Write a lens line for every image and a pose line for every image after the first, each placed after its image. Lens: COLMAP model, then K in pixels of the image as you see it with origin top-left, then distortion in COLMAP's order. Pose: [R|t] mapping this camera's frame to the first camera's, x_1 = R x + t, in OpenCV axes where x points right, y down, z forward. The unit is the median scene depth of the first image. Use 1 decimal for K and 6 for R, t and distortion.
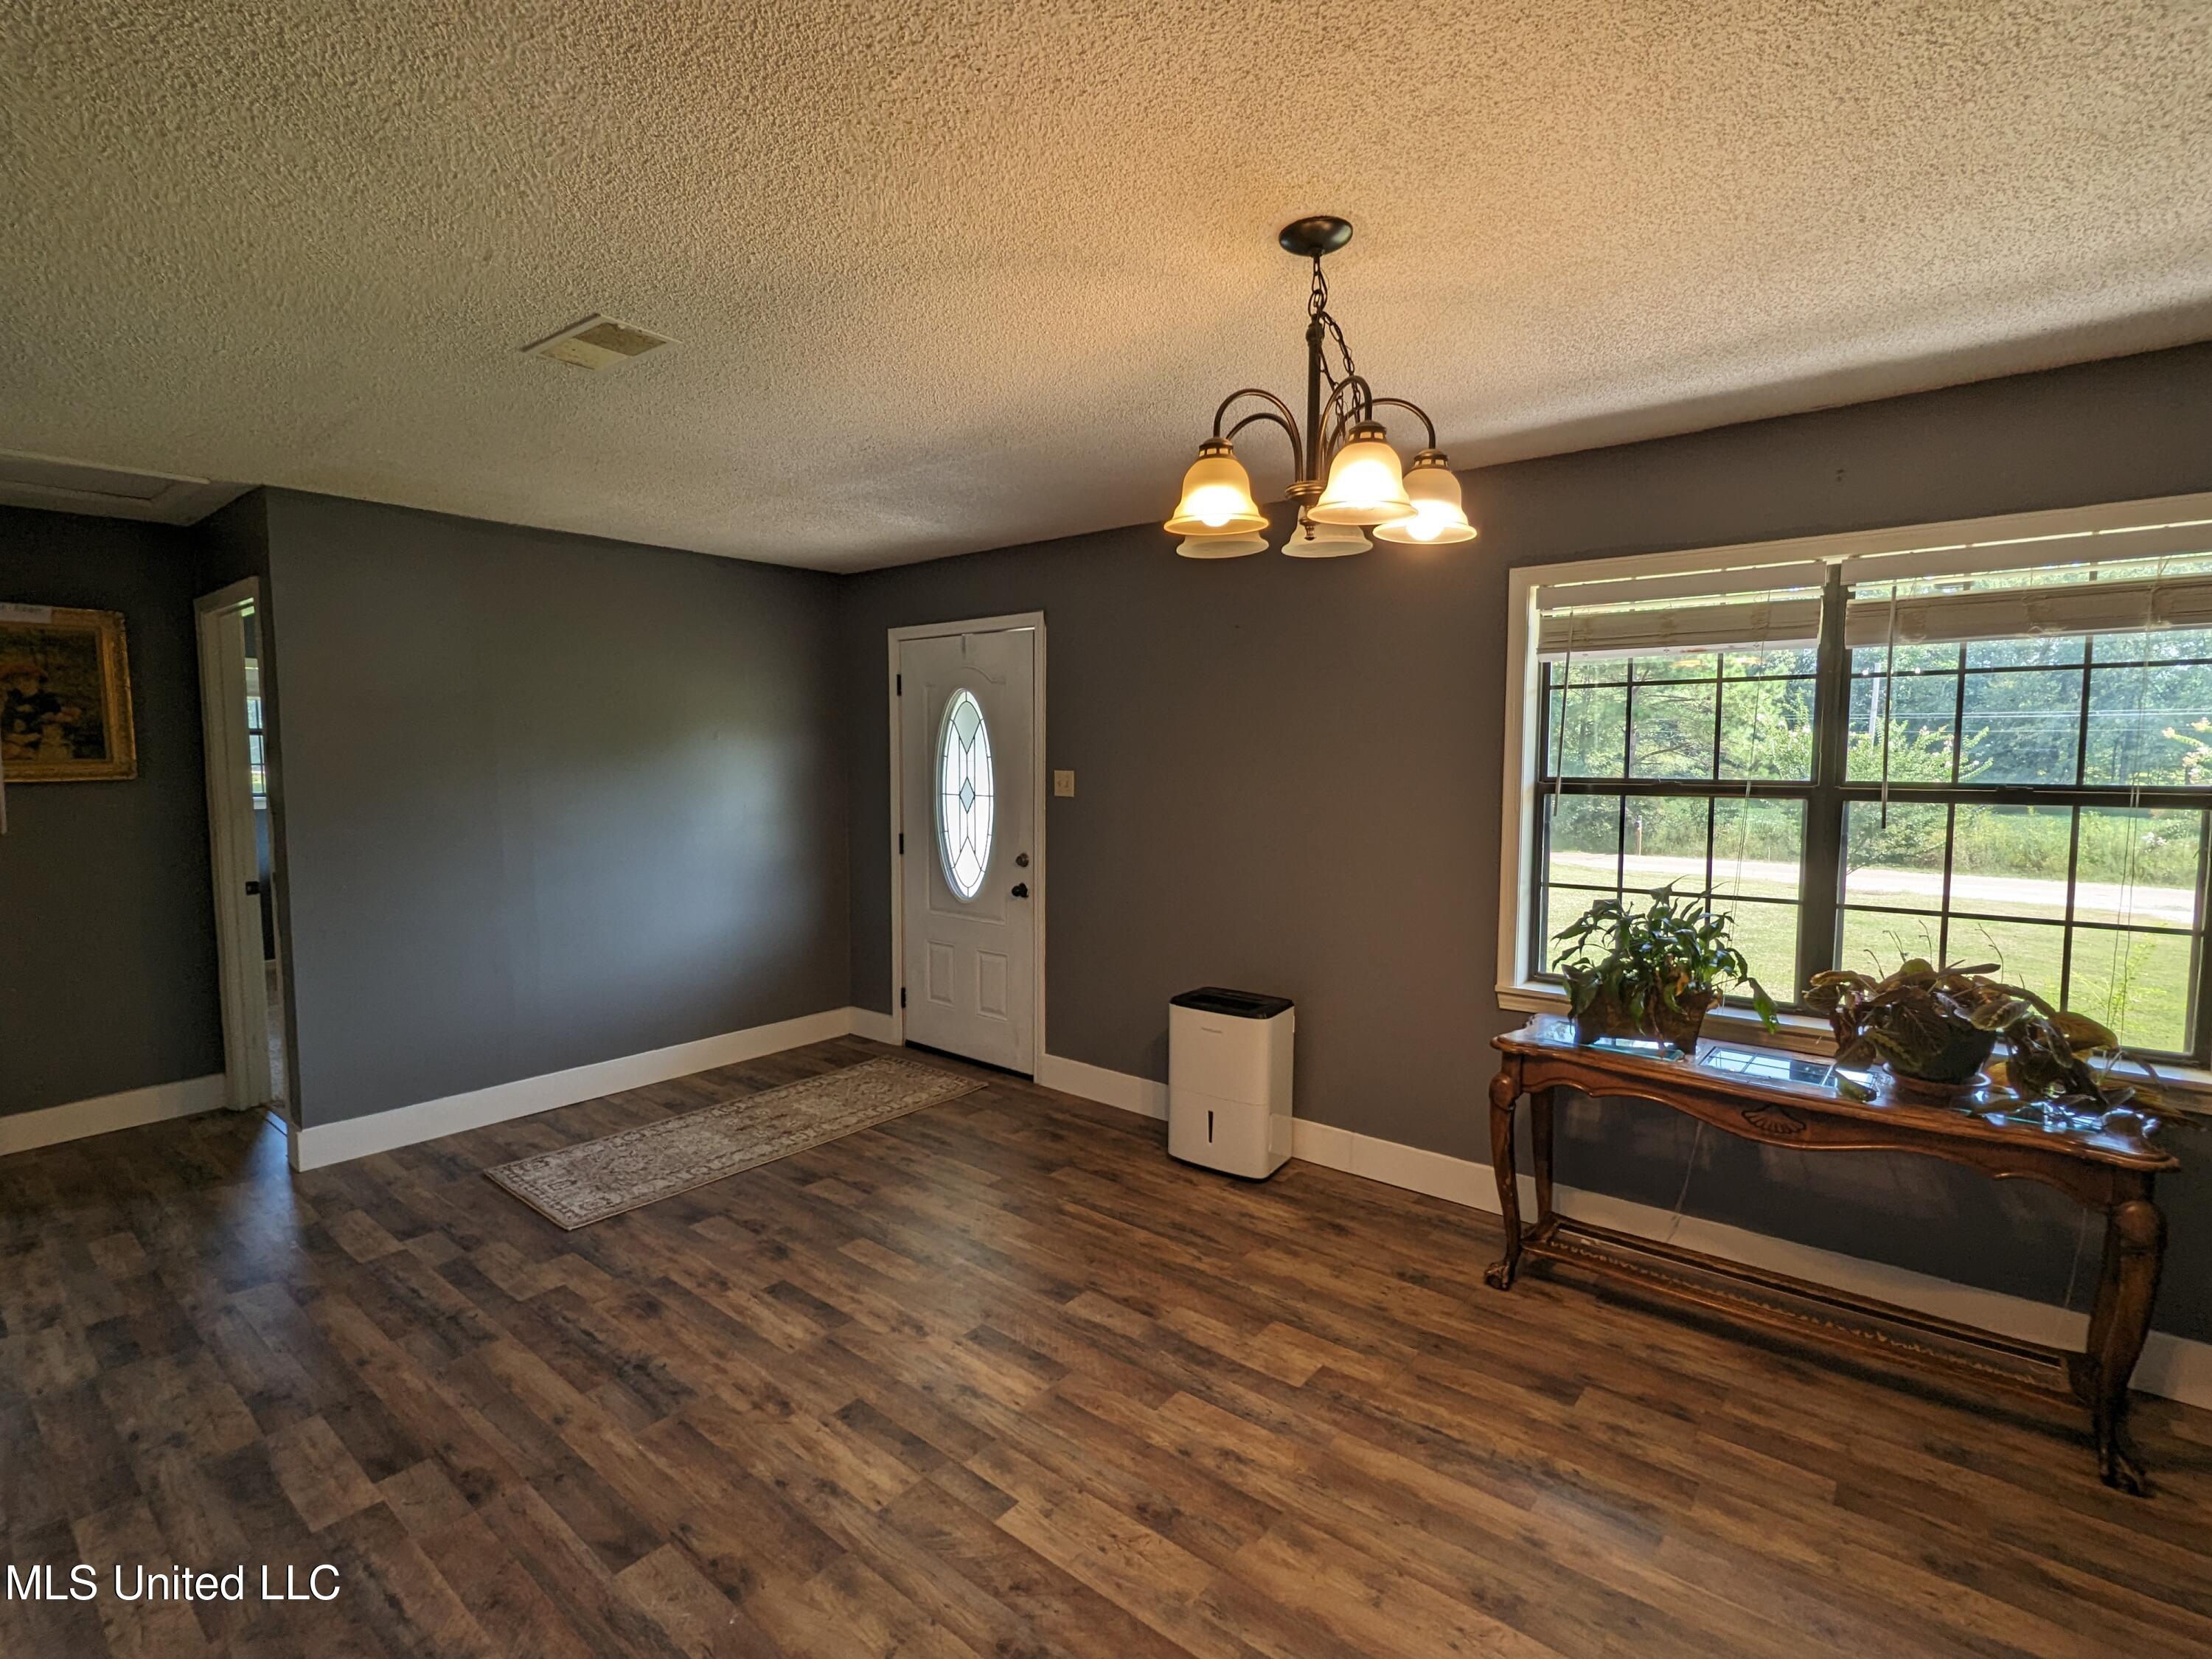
lens RADIAL K [[1040.1, 0, 1106.0], [0, 1040.1, 829.5], [0, 0, 1]] dist [0.006521, -0.005262]
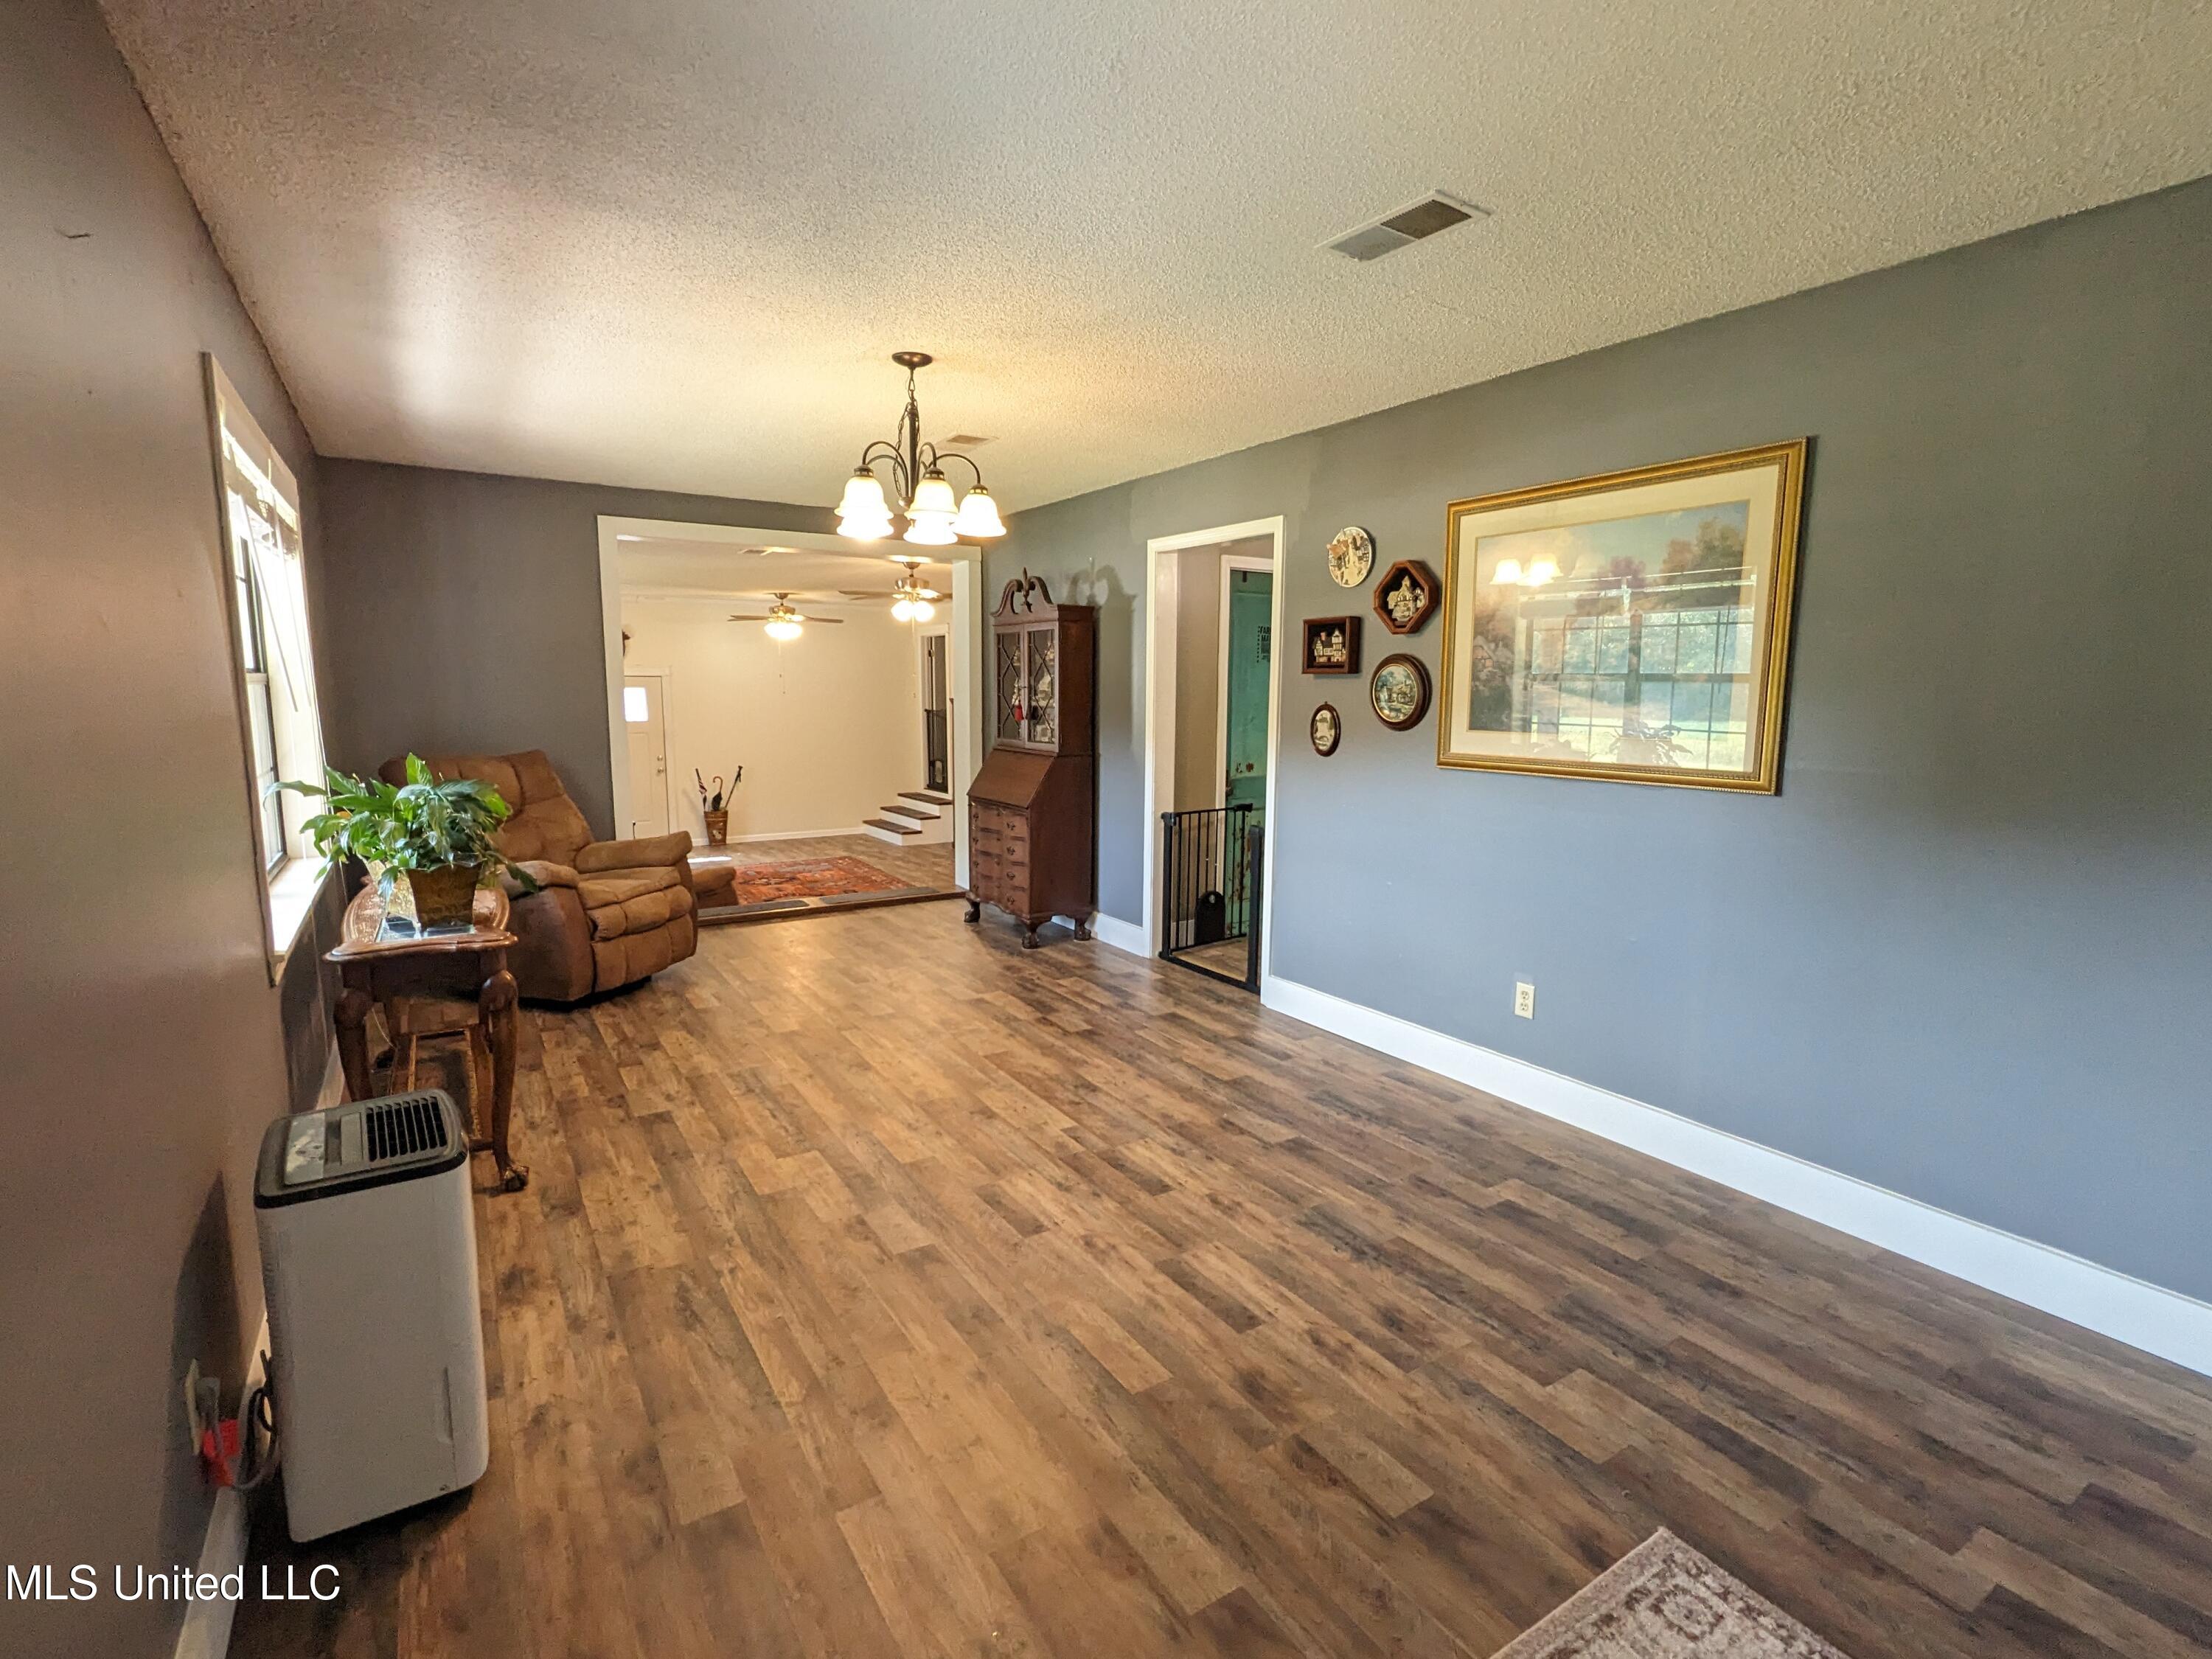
lens RADIAL K [[1041.2, 0, 1100.7], [0, 1041.2, 830.5], [0, 0, 1]] dist [0.002896, 0.000063]
pose [[-0.949218, -0.051557, 0.310366, -0.464527], [0.014390, 0.978335, 0.206526, -0.090917], [-0.314290, 0.200504, -0.927912, 1.796893]]
